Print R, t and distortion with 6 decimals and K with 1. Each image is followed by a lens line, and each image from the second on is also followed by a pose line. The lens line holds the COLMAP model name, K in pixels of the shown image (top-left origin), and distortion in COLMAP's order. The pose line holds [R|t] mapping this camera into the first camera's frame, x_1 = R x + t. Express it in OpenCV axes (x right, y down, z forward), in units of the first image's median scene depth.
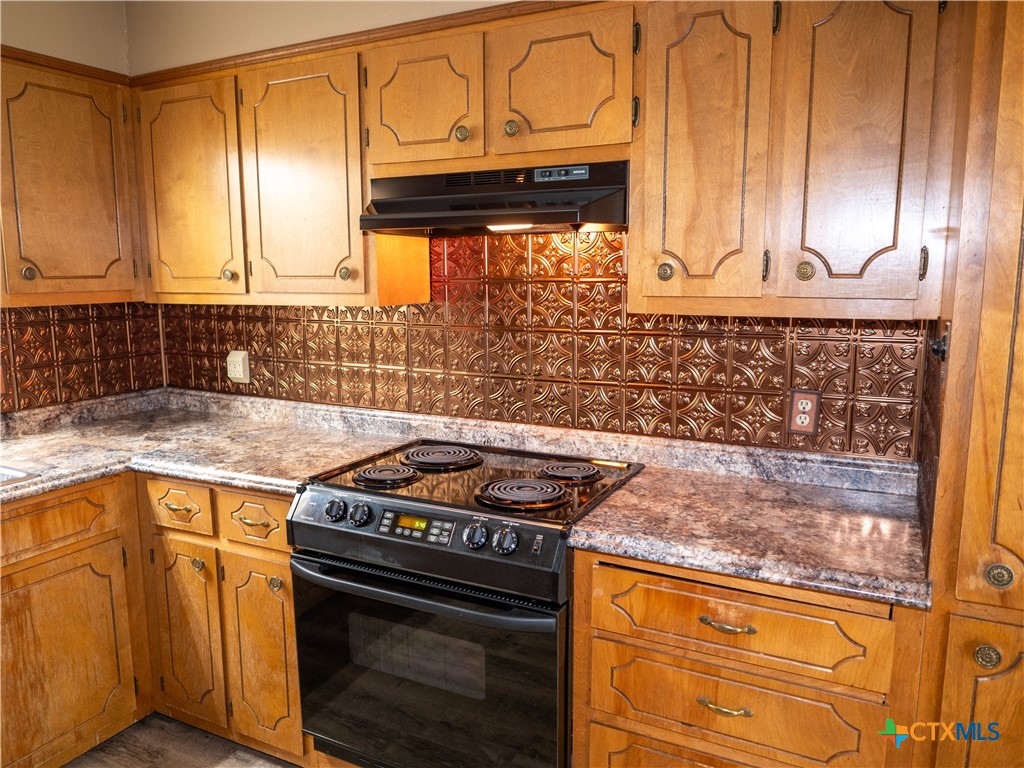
lens RADIAL K [[740.2, 0, 508.8], [0, 740.2, 381.6], [0, 0, 1]] dist [-0.020807, 0.003395]
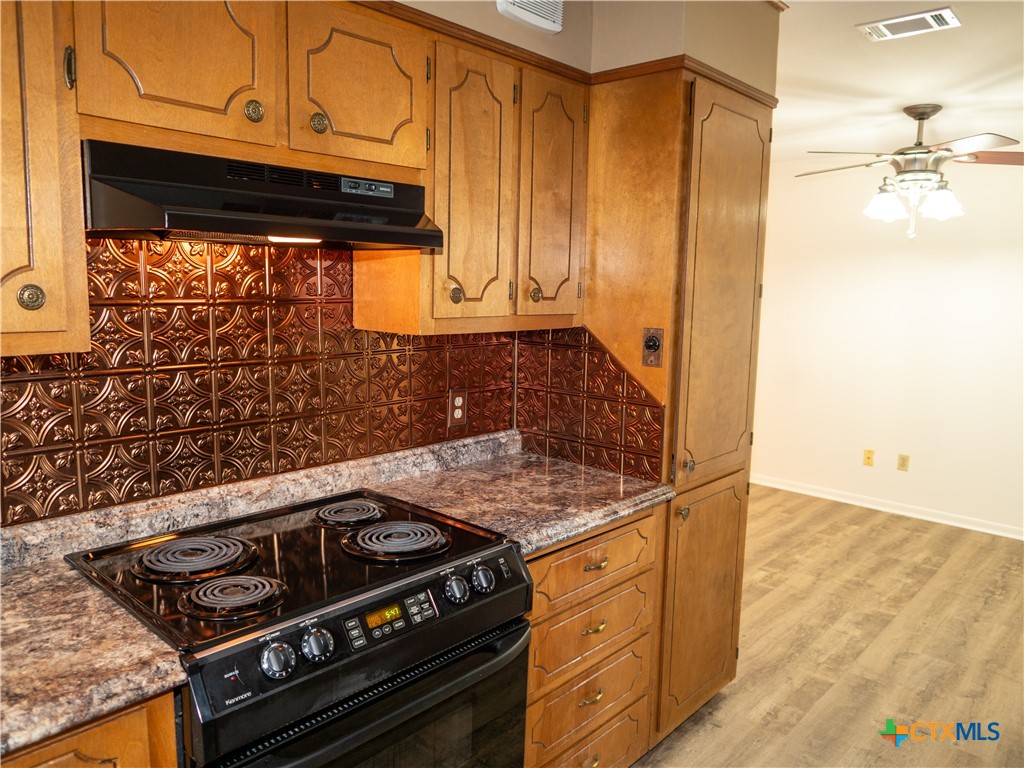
lens RADIAL K [[740.2, 0, 506.9], [0, 740.2, 379.7], [0, 0, 1]] dist [-0.020807, 0.003395]
pose [[0.268509, -0.117589, 0.956073, -0.644707], [0.118665, 0.988999, 0.088312, -0.088682], [-0.955940, 0.089740, 0.279509, 0.497089]]
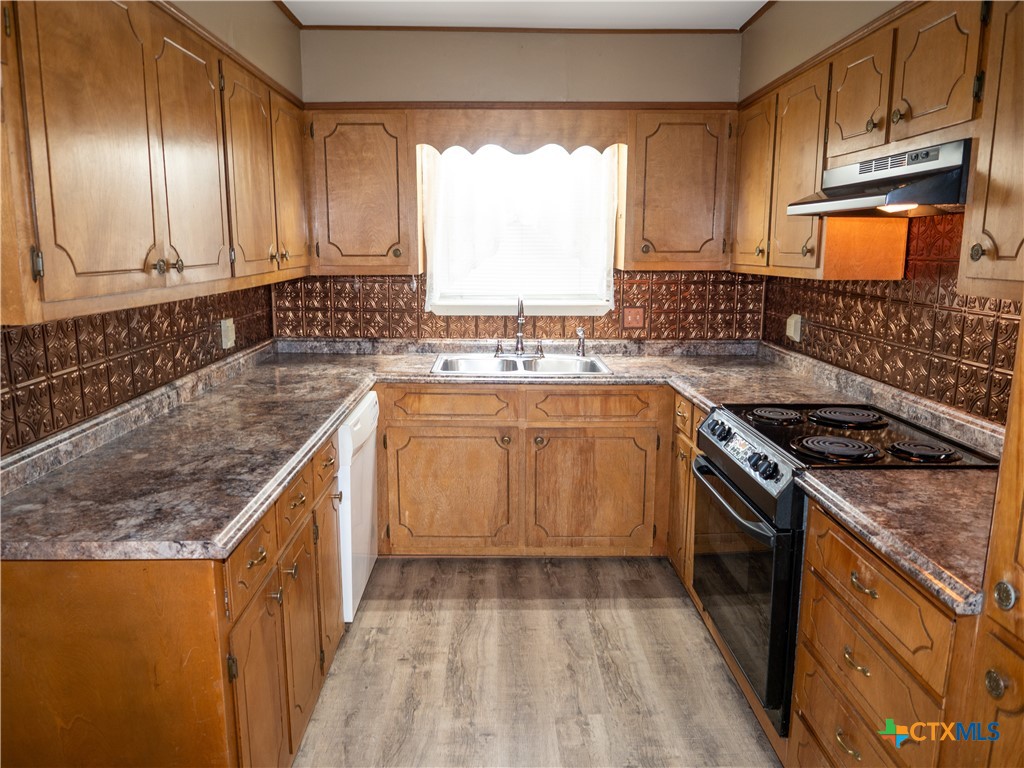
lens RADIAL K [[740.2, 0, 505.6], [0, 740.2, 387.6], [0, 0, 1]] dist [-0.020807, 0.003395]
pose [[0.464886, 0.167987, -0.869288, 0.616311], [-0.132581, 0.983973, 0.119247, -0.006184], [0.875388, 0.059815, 0.479707, 0.010636]]
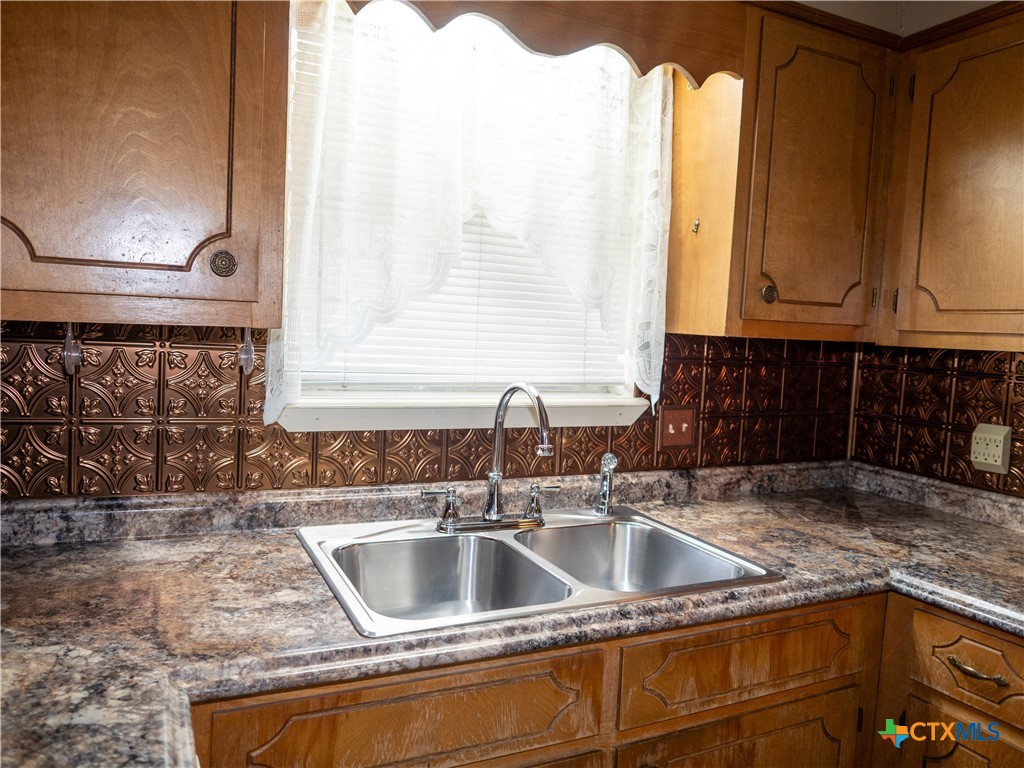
lens RADIAL K [[740.2, 0, 507.4], [0, 740.2, 383.6], [0, 0, 1]] dist [-0.020807, 0.003395]
pose [[0.795679, 0.085299, -0.599683, -0.407204], [-0.135141, 0.990079, -0.038480, 0.008960], [0.590451, 0.111660, 0.799312, 0.248651]]
